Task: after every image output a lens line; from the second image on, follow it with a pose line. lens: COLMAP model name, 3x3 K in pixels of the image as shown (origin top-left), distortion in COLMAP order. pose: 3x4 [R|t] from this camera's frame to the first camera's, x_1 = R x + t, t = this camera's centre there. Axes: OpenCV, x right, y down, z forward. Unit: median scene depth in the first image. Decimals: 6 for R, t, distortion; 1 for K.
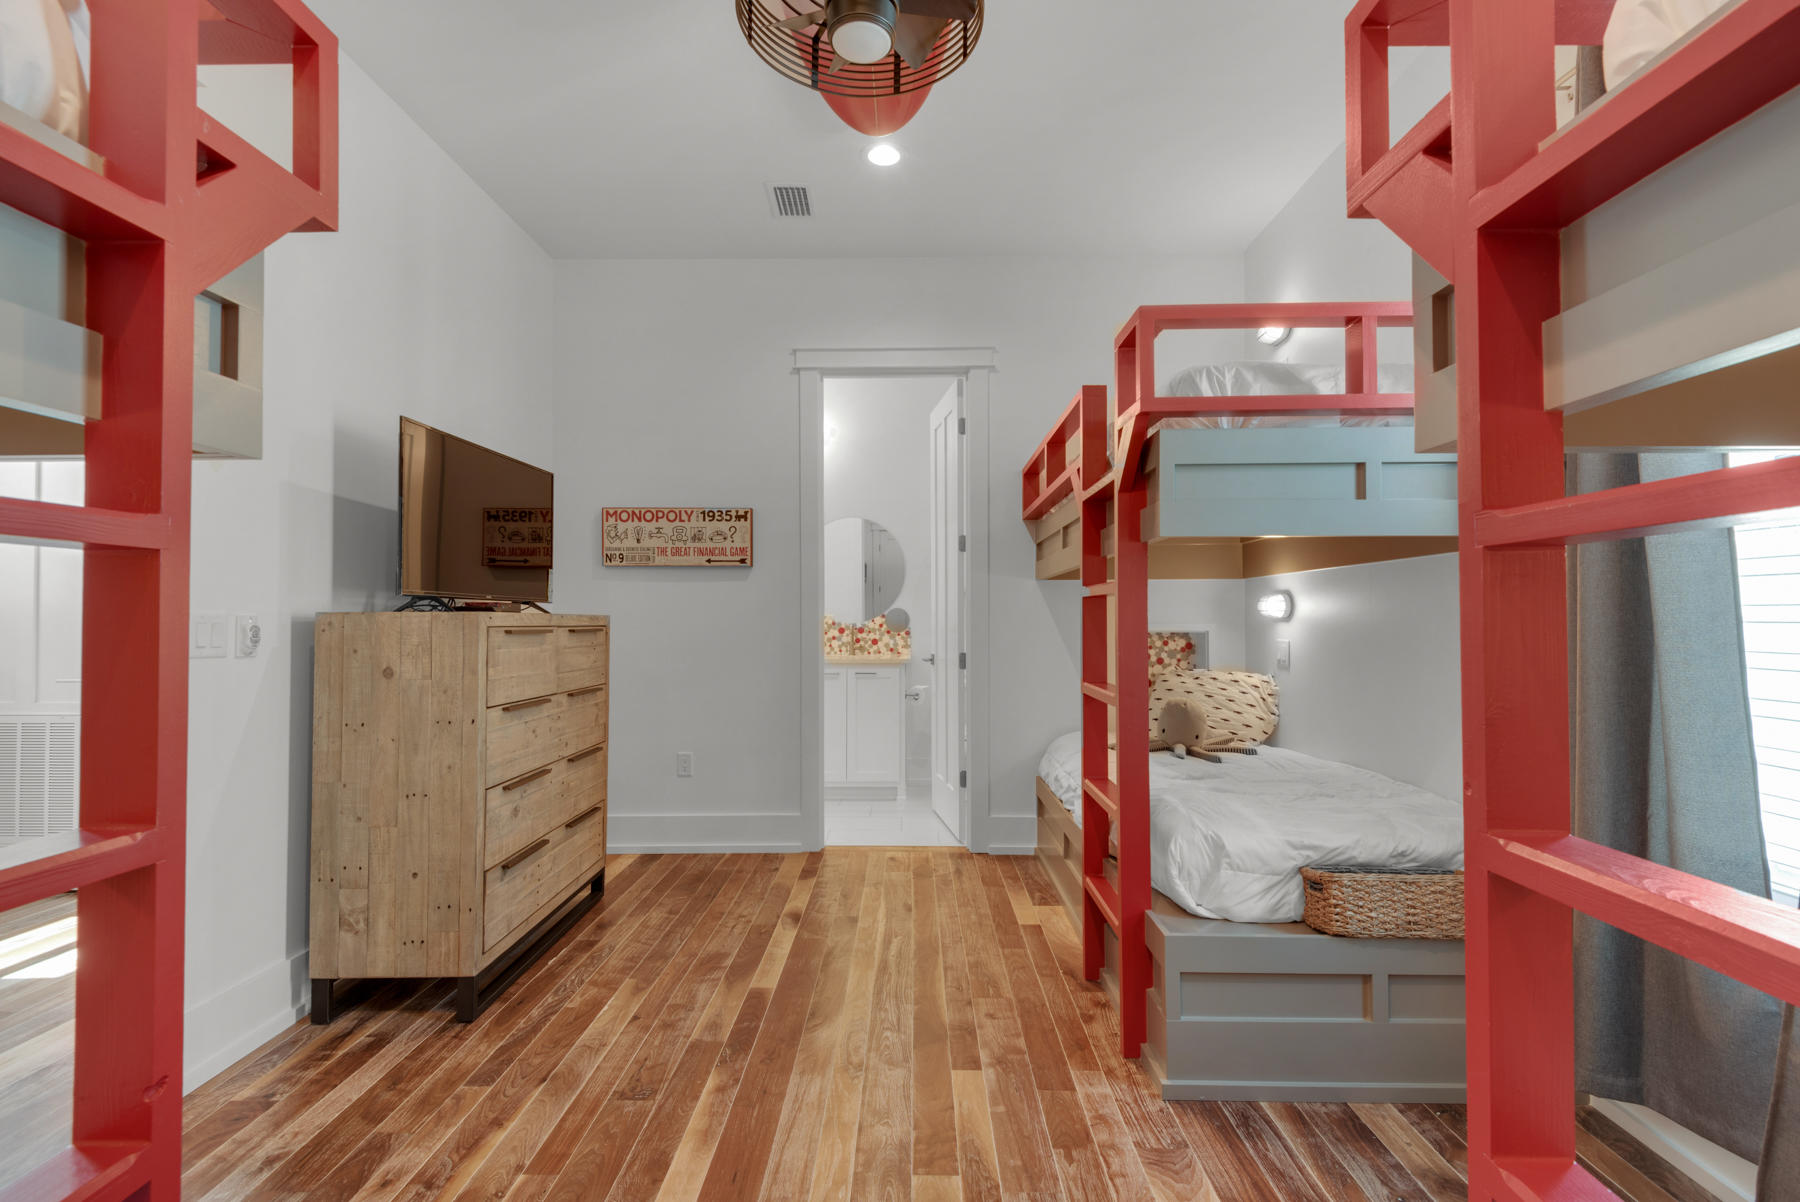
lens RADIAL K [[811.6, 0, 900.0], [0, 811.6, 601.0], [0, 0, 1]] dist [0.001575, -0.000011]
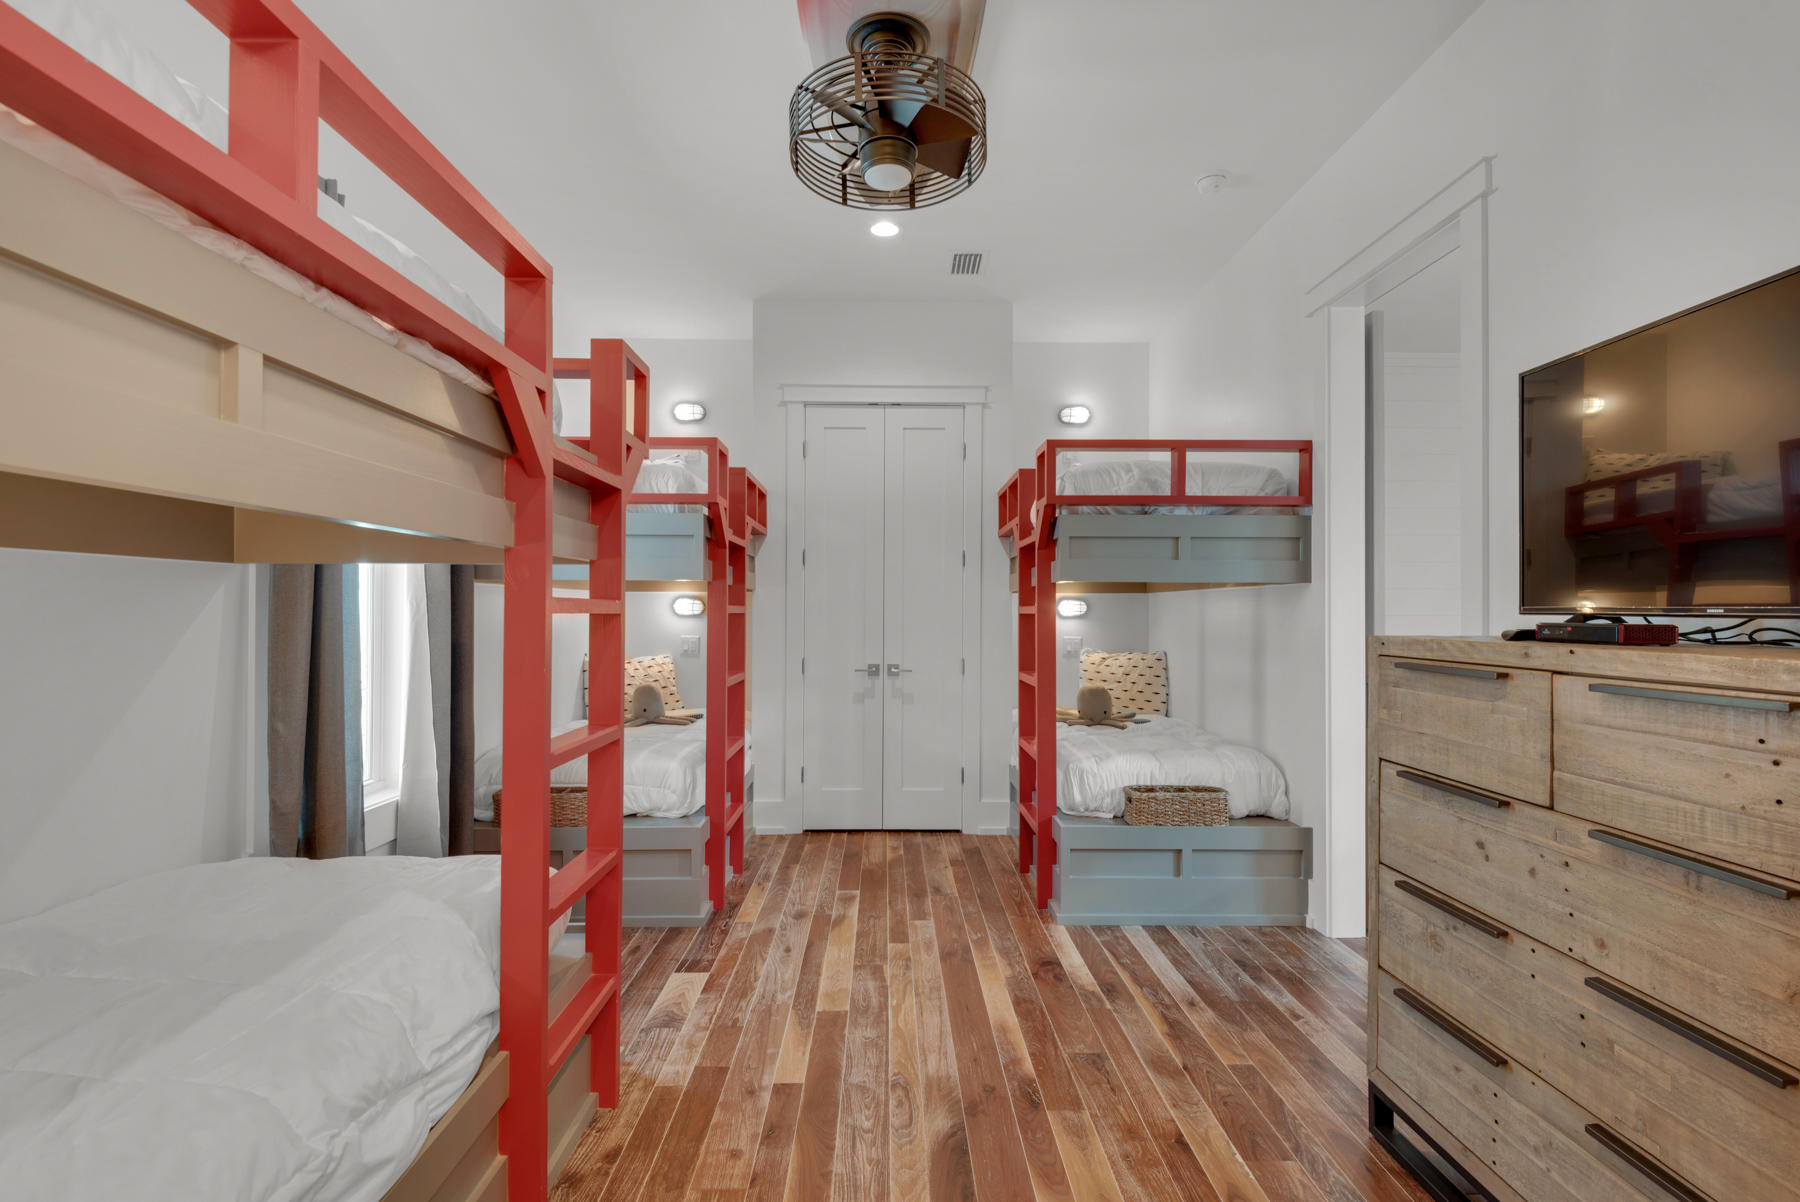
lens RADIAL K [[869.2, 0, 899.3], [0, 869.2, 623.5], [0, 0, 1]] dist [-0.000777, -0.000205]
pose [[-0.999515, -0.001470, -0.031103, -0.022281], [-0.001188, 0.999958, -0.009109, 0.010667], [0.031115, -0.009068, -0.999475, 2.154115]]
